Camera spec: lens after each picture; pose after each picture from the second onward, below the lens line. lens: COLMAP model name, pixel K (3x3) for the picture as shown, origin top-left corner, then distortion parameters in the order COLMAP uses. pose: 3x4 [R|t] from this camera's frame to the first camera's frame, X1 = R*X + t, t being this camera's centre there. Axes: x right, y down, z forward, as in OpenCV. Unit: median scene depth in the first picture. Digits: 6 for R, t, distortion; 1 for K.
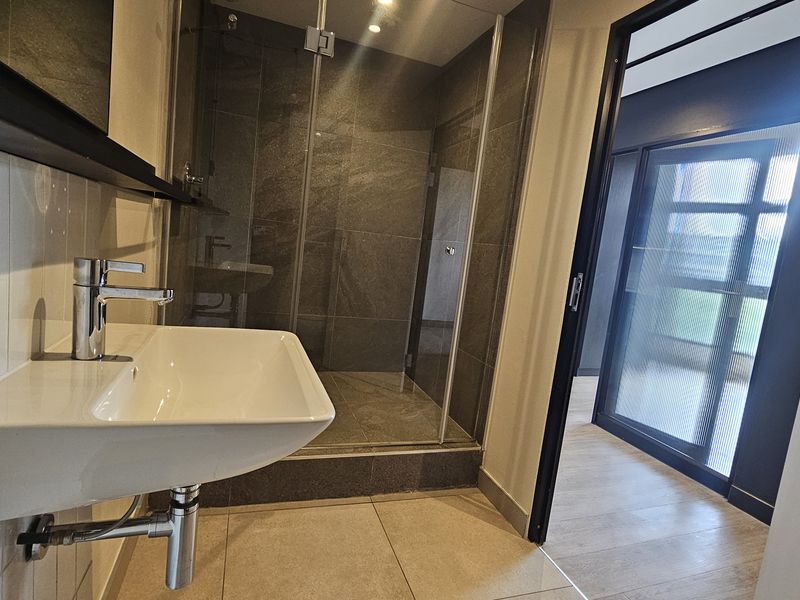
lens RADIAL K [[437.5, 0, 400.1], [0, 437.5, 297.6], [0, 0, 1]] dist [0.003722, 0.000056]
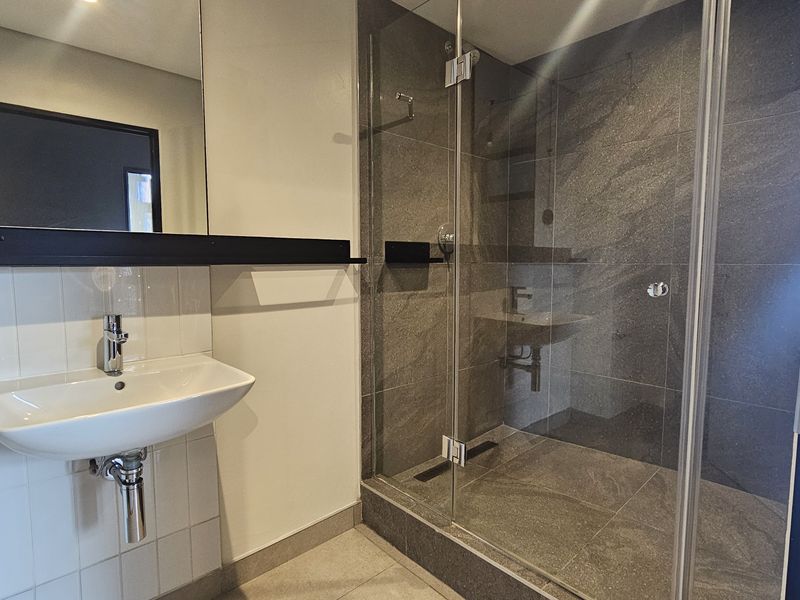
lens RADIAL K [[437.5, 0, 400.1], [0, 437.5, 297.6], [0, 0, 1]] dist [0.003722, 0.000056]
pose [[0.402761, -0.042410, -0.914322, 0.420538], [-0.061101, 0.995452, -0.073088, -0.029984], [0.913263, 0.085303, 0.398338, 0.411981]]
